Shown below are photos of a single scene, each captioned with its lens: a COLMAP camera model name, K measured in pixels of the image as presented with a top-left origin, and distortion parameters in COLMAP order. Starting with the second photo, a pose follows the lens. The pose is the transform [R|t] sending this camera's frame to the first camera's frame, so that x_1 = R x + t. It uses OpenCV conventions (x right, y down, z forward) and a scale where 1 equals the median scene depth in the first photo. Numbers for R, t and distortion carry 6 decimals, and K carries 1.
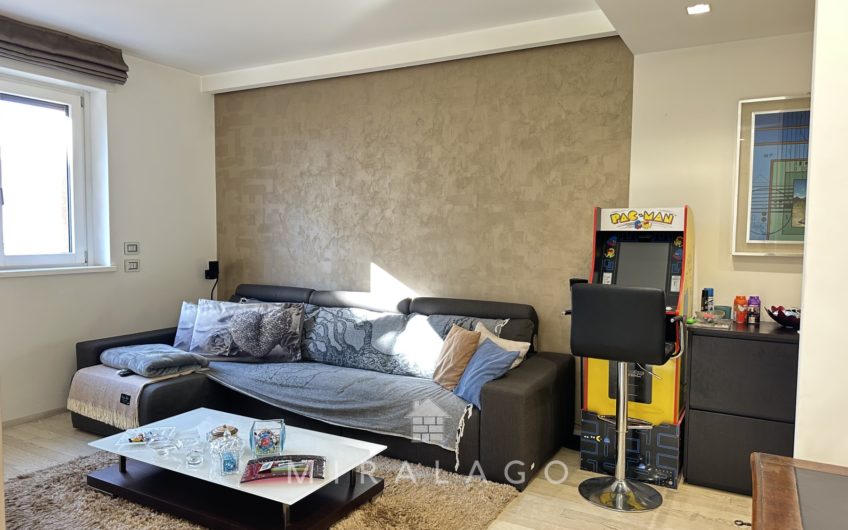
lens RADIAL K [[595.7, 0, 424.9], [0, 595.7, 270.8], [0, 0, 1]] dist [0.091439, -0.120444]
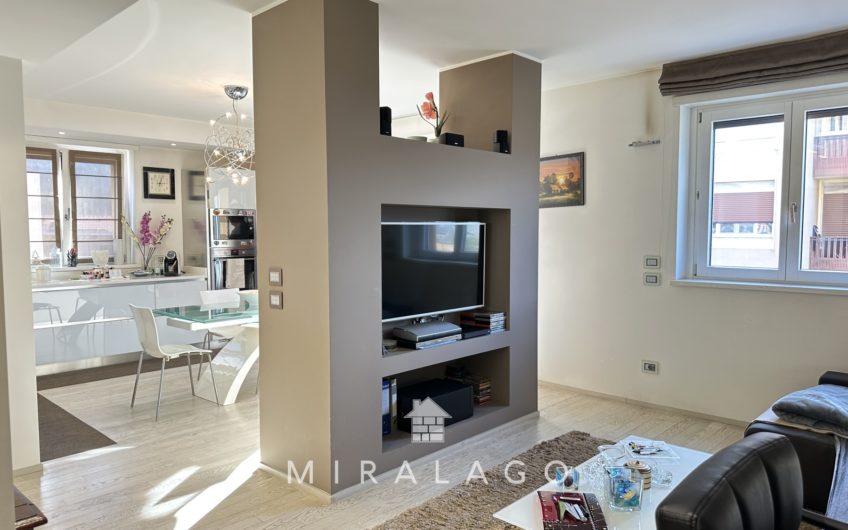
lens RADIAL K [[595.7, 0, 404.5], [0, 595.7, 268.4], [0, 0, 1]] dist [0.091439, -0.120444]
pose [[-0.244215, 0.051373, -0.968359, 0.431913], [-0.069171, 0.995129, 0.070238, -0.052083], [0.967251, 0.084136, -0.239472, 0.577724]]
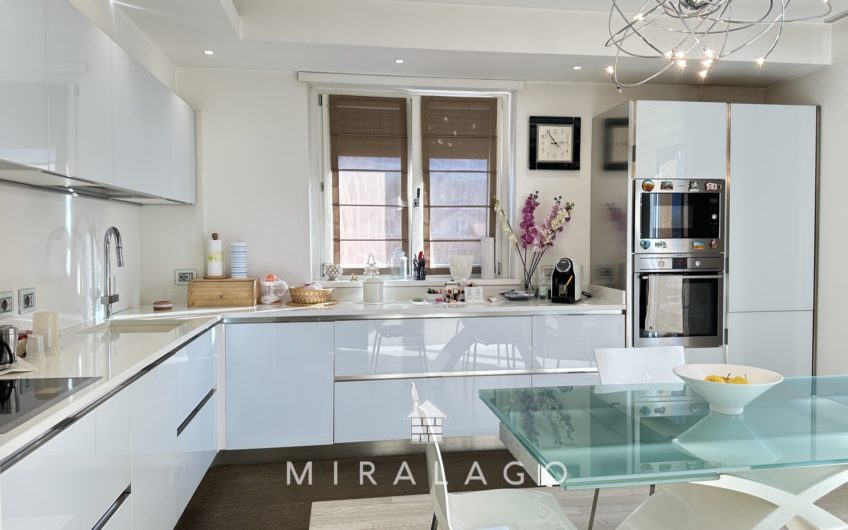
lens RADIAL K [[647.9, 0, 449.5], [0, 647.9, 262.8], [0, 0, 1]] dist [0.071559, -0.060575]
pose [[-0.766245, 0.014640, -0.642382, -0.220900], [-0.052378, 0.994990, 0.085153, -0.008867], [0.640411, 0.098894, -0.761639, 0.215972]]
